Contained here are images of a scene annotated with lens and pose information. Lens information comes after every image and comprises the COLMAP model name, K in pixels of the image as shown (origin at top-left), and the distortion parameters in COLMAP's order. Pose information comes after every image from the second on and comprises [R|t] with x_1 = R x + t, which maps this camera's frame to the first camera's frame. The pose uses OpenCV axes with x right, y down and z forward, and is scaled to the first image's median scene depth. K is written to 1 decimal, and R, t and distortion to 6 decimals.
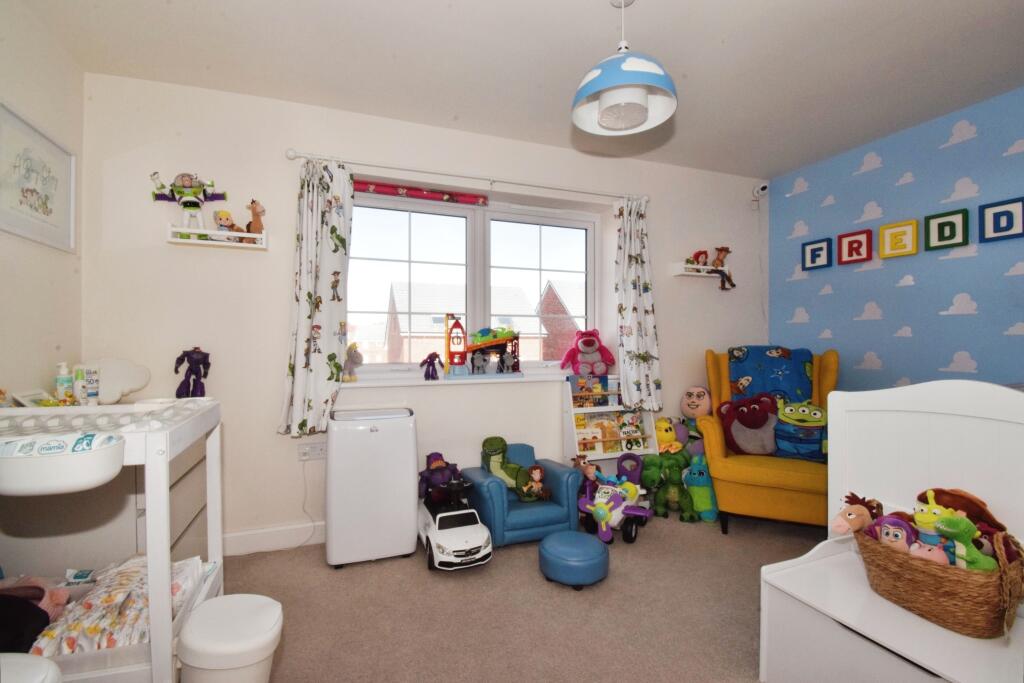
lens RADIAL K [[470.5, 0, 512.0], [0, 470.5, 341.5], [0, 0, 1]] dist [-0.001506, -0.000709]
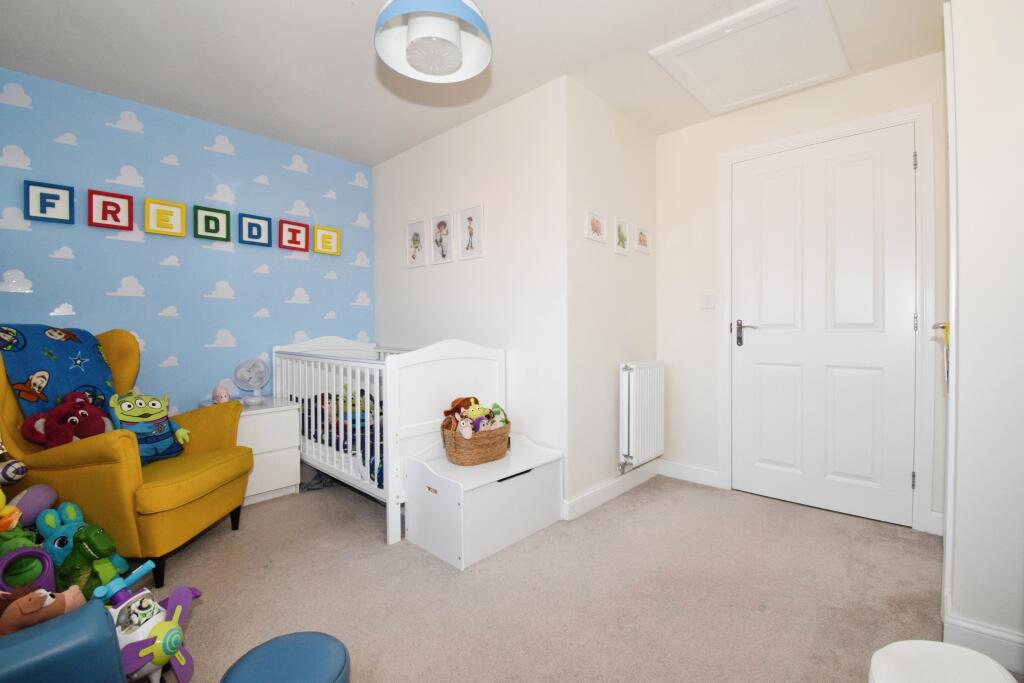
lens RADIAL K [[470.5, 0, 512.0], [0, 470.5, 341.5], [0, 0, 1]] dist [-0.001506, -0.000709]
pose [[-0.421988, -0.020766, 0.906364, -0.375680], [0.002438, 0.999708, 0.024040, 0.020445], [-0.906598, 0.012355, -0.421814, 0.731905]]
